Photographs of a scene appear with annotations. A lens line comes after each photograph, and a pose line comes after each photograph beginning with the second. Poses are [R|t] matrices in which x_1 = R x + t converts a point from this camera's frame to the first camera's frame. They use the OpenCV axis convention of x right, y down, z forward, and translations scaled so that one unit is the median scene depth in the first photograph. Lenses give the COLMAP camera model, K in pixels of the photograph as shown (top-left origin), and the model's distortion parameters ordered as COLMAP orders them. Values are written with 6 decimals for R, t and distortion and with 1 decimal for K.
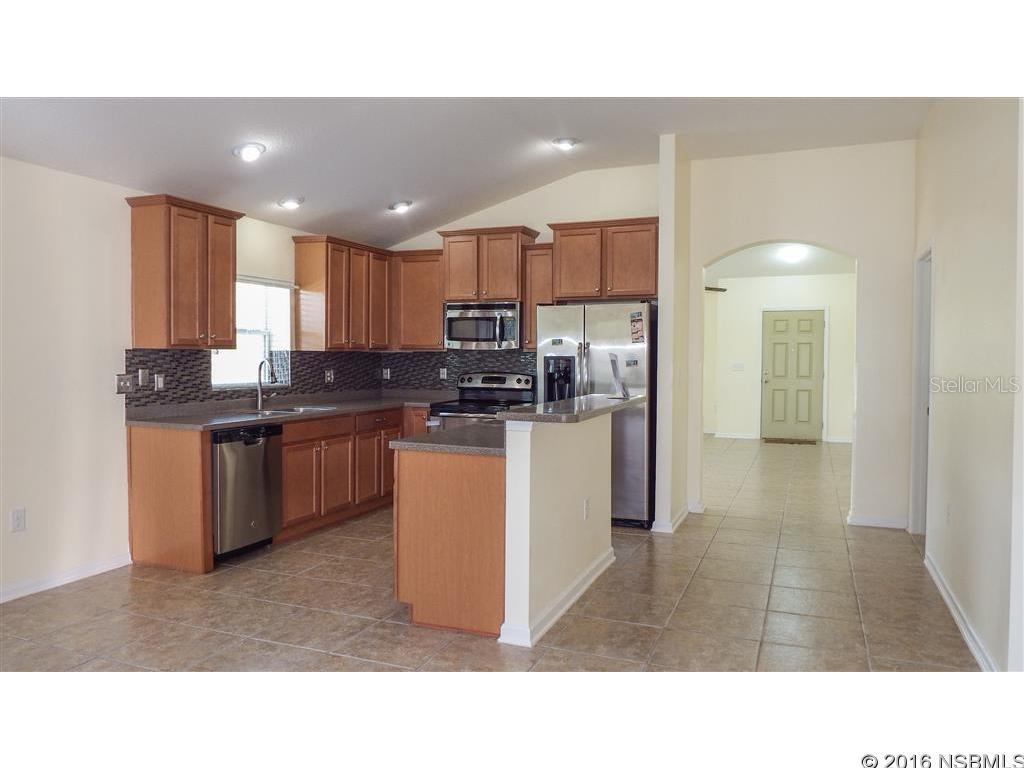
lens RADIAL K [[738.4, 0, 512.0], [0, 738.4, 384.0], [0, 0, 1]] dist [-0.012789, -0.005934]
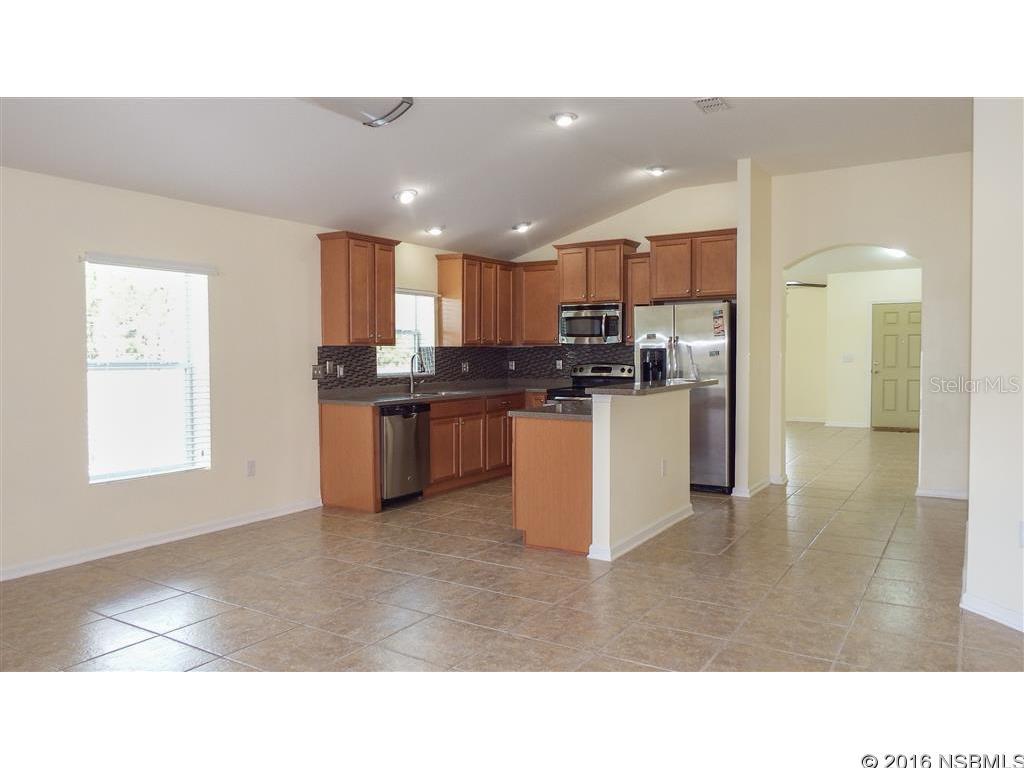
lens RADIAL K [[738.4, 0, 512.0], [0, 738.4, 384.0], [0, 0, 1]] dist [-0.012789, -0.005934]
pose [[0.984101, -0.003392, -0.177577, 0.052407], [0.004179, 0.999983, 0.004055, 0.014276], [0.177560, -0.004732, 0.984099, -0.217318]]
